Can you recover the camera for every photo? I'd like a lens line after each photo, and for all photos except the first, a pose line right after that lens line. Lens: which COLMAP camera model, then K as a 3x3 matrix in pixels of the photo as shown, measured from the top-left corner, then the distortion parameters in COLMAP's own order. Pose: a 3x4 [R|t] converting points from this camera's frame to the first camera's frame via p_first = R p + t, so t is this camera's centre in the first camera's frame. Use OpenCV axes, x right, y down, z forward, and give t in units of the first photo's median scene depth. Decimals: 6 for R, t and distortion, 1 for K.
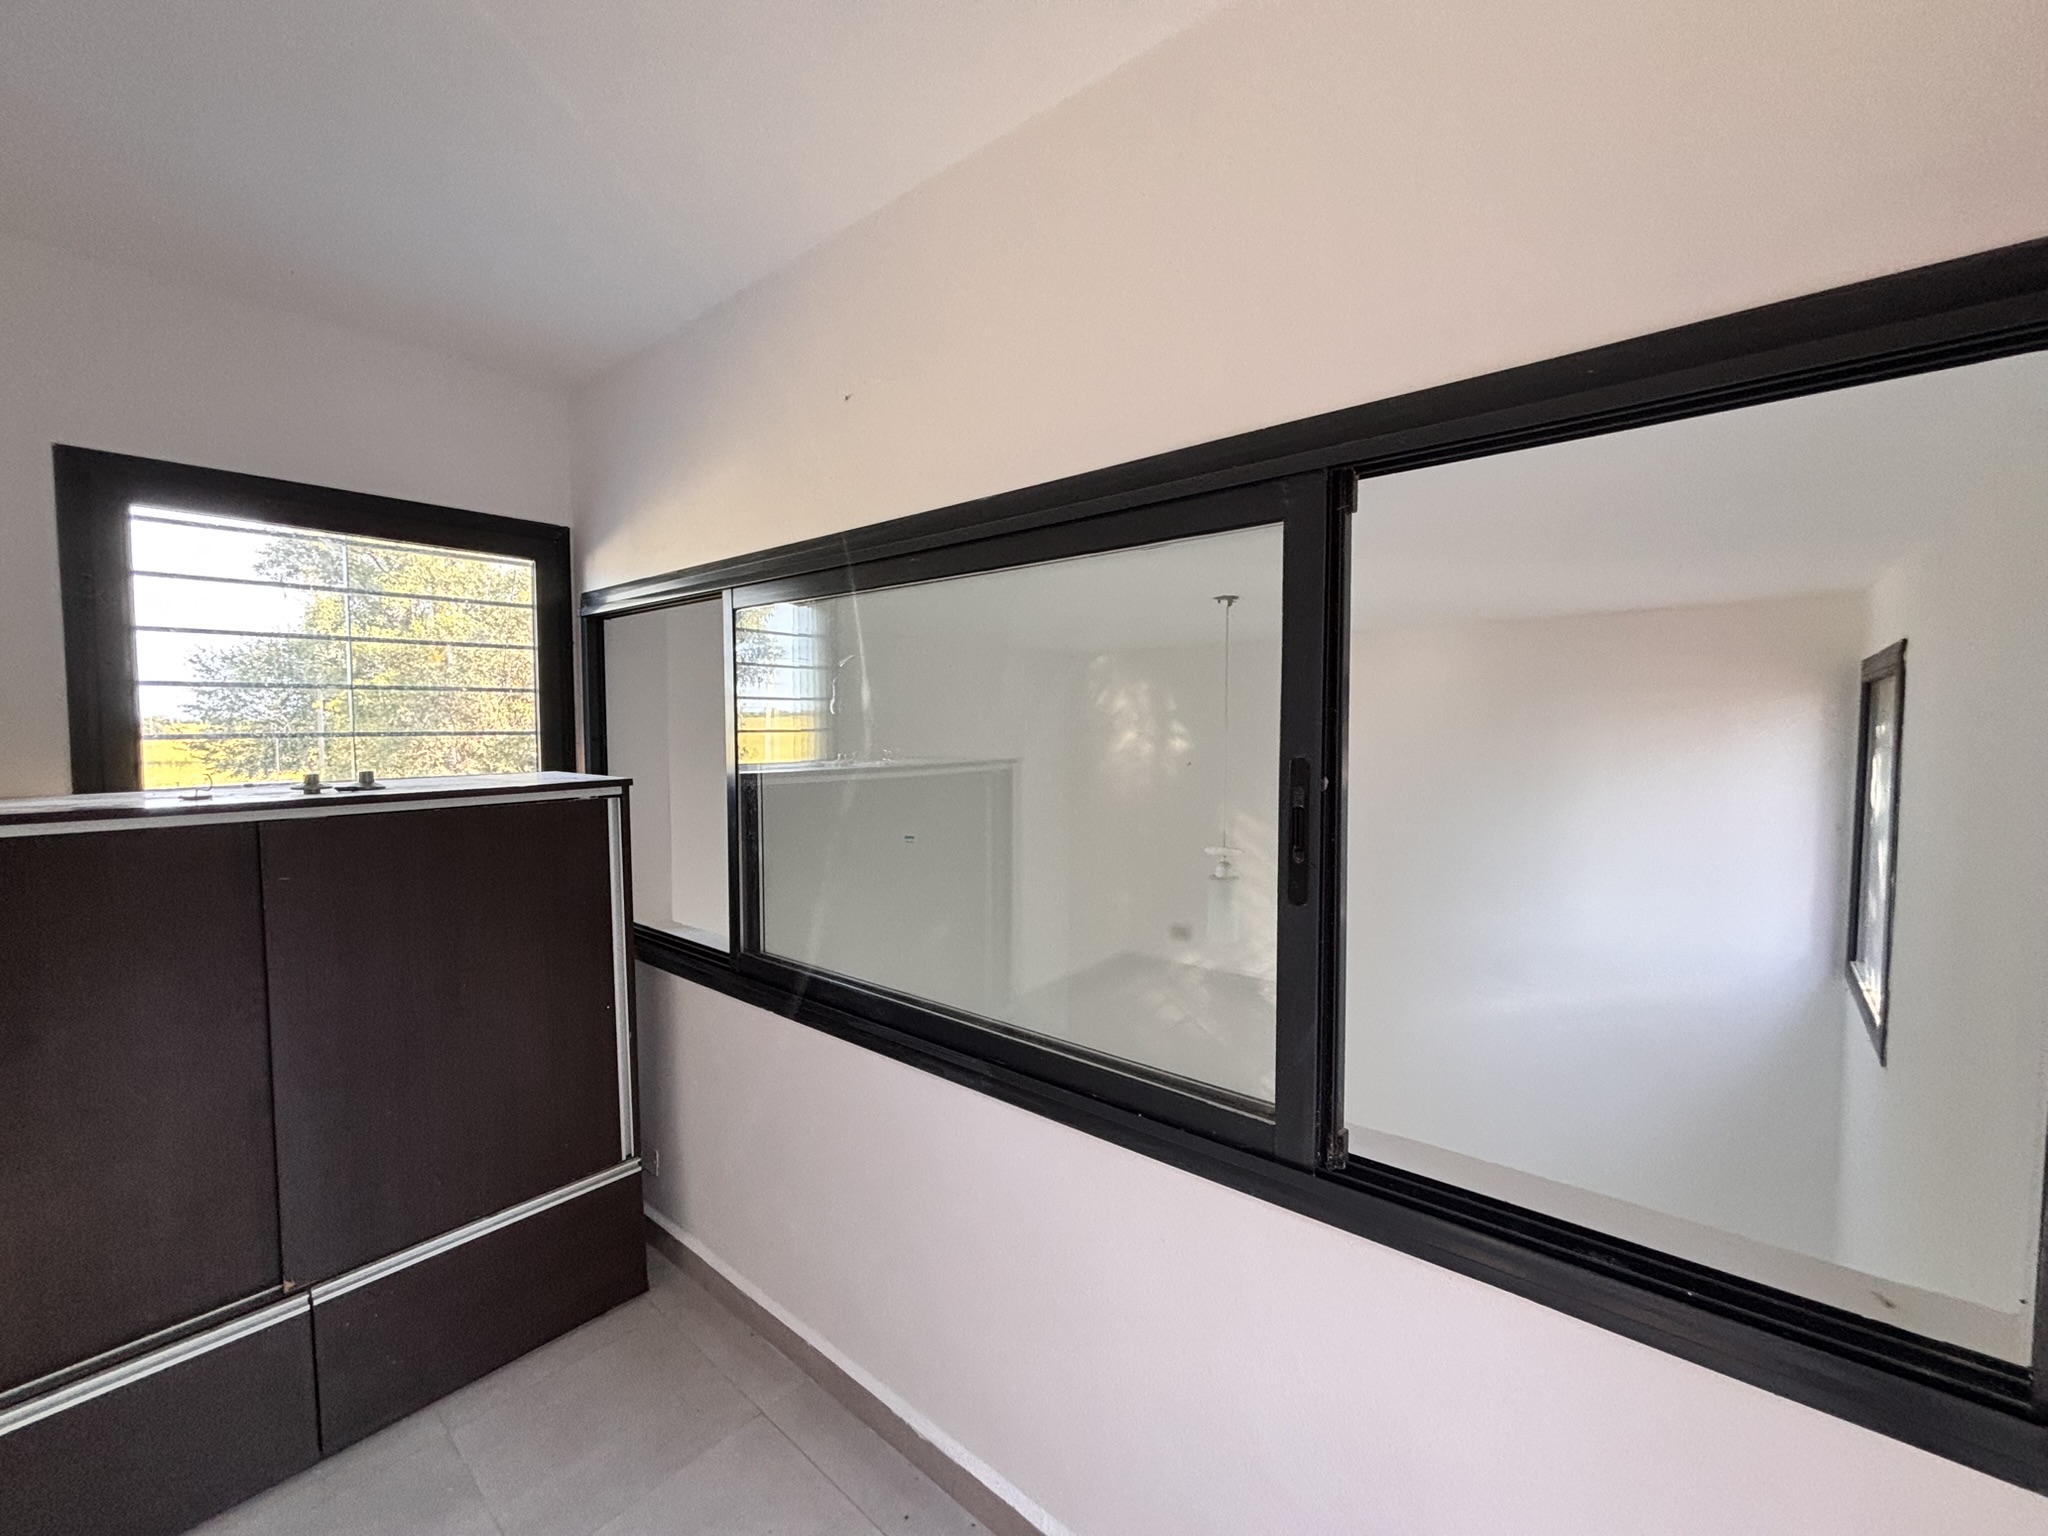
lens RADIAL K [[828.4, 0, 1027.9], [0, 828.4, 760.3], [0, 0, 1]] dist [0.001950, 0.000498]
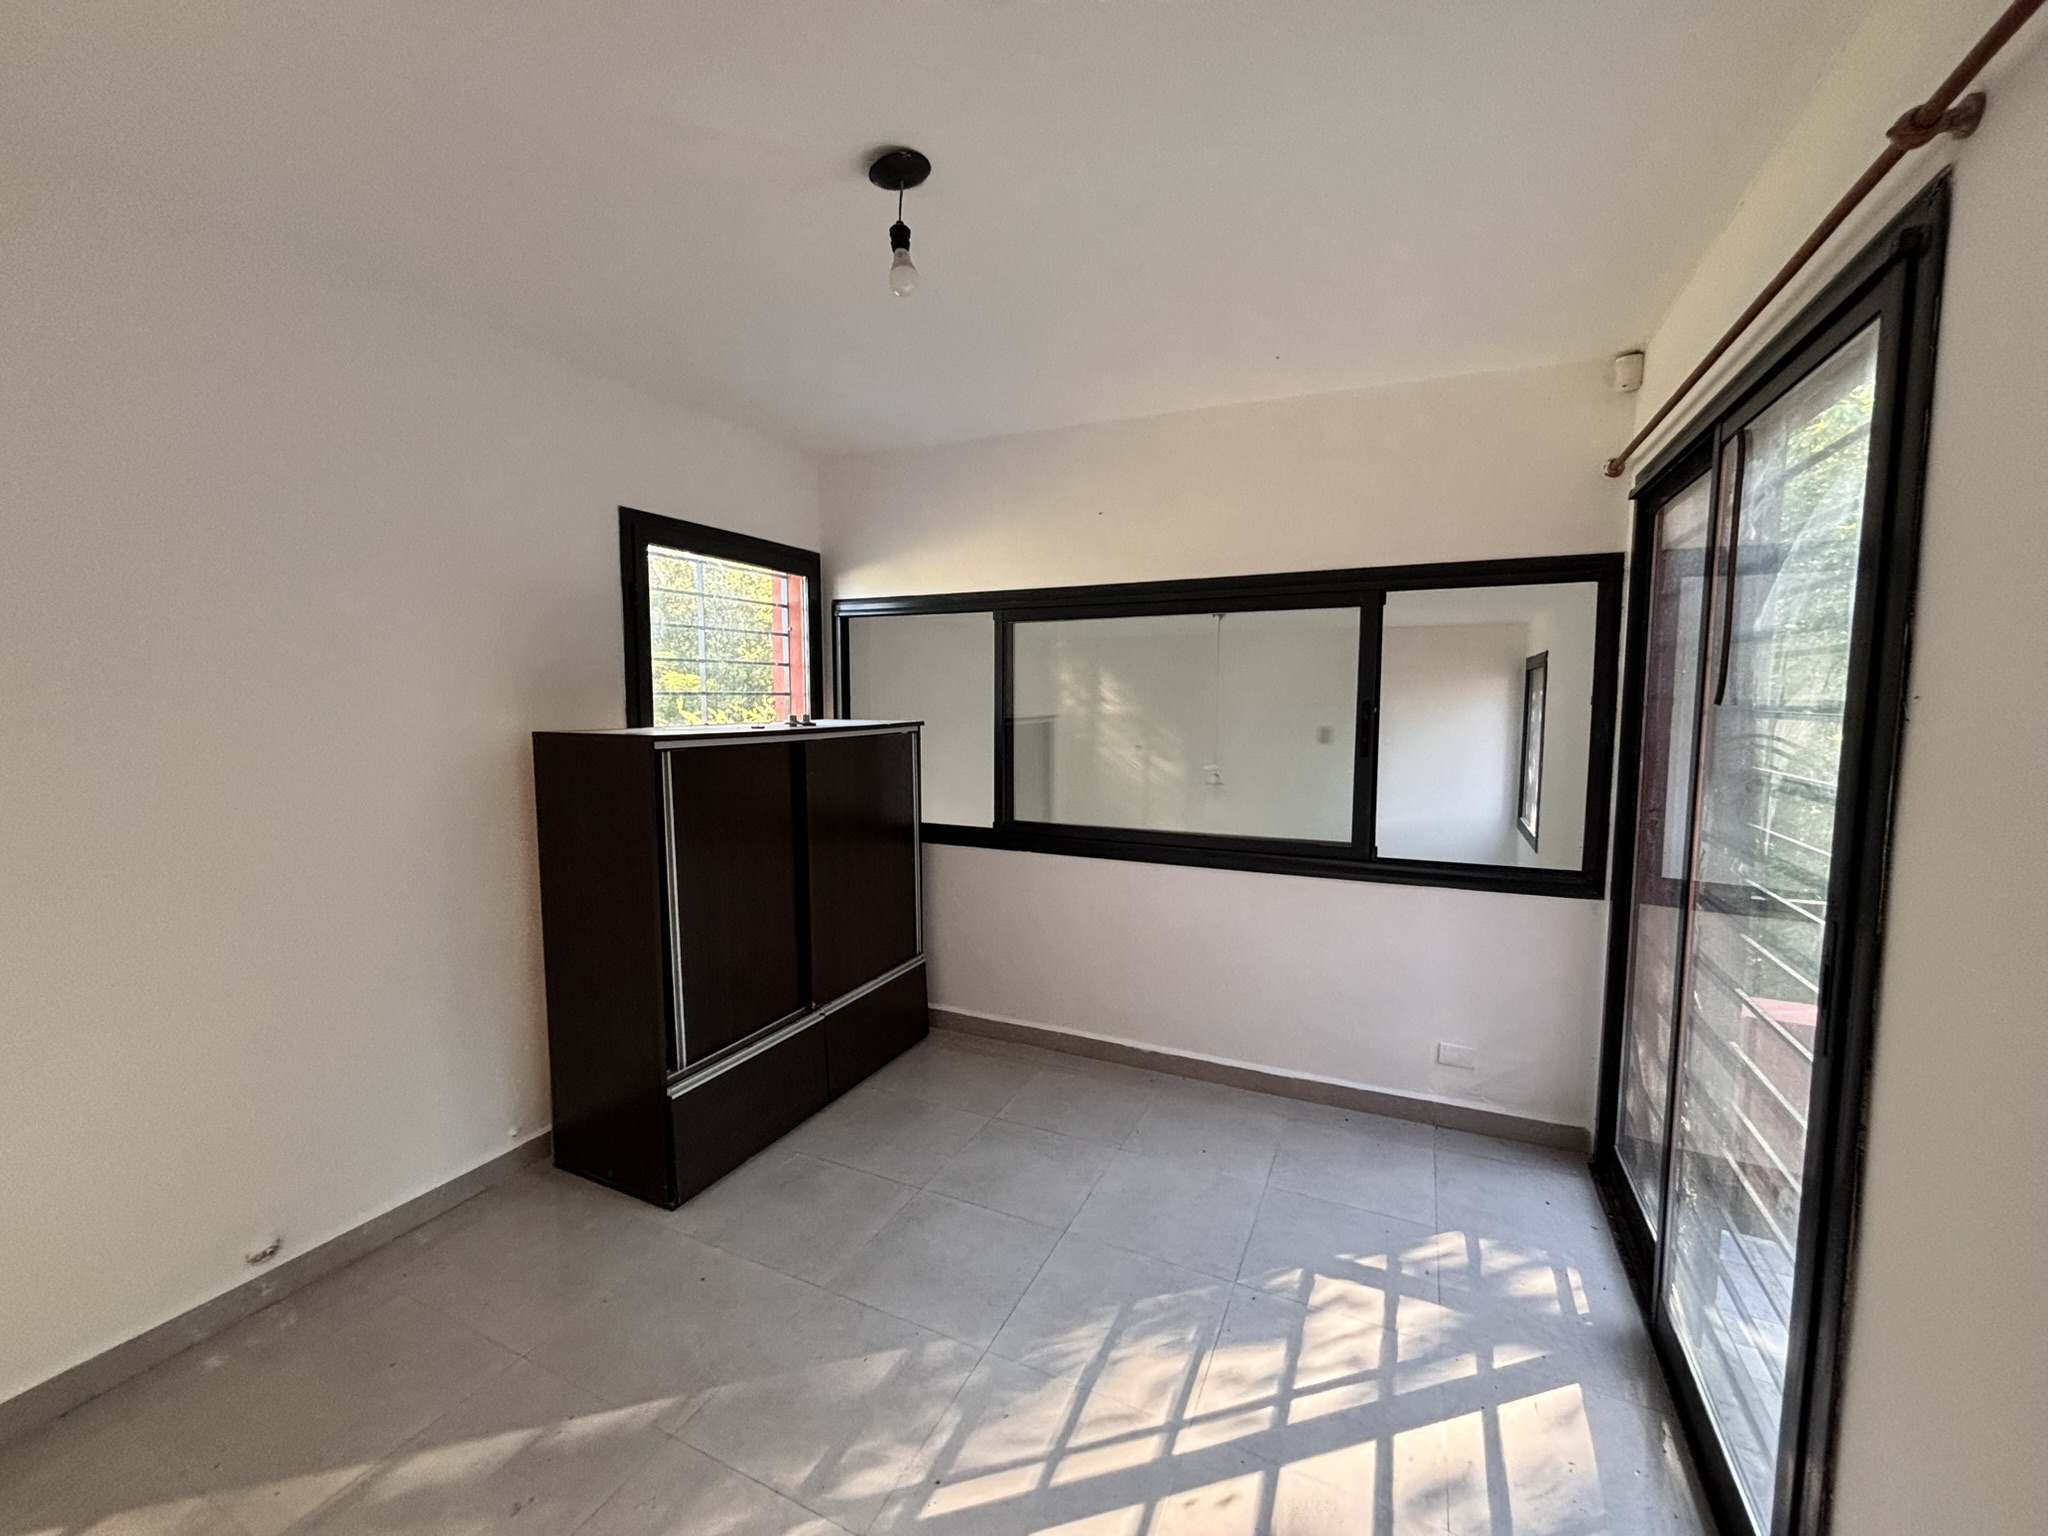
lens RADIAL K [[828.4, 0, 1019.8], [0, 828.4, 757.5], [0, 0, 1]] dist [0.001950, 0.000498]
pose [[0.964916, -0.015462, 0.262103, -0.720420], [0.007430, 0.999473, 0.031610, 0.043725], [-0.262453, -0.028553, 0.964522, -0.621907]]
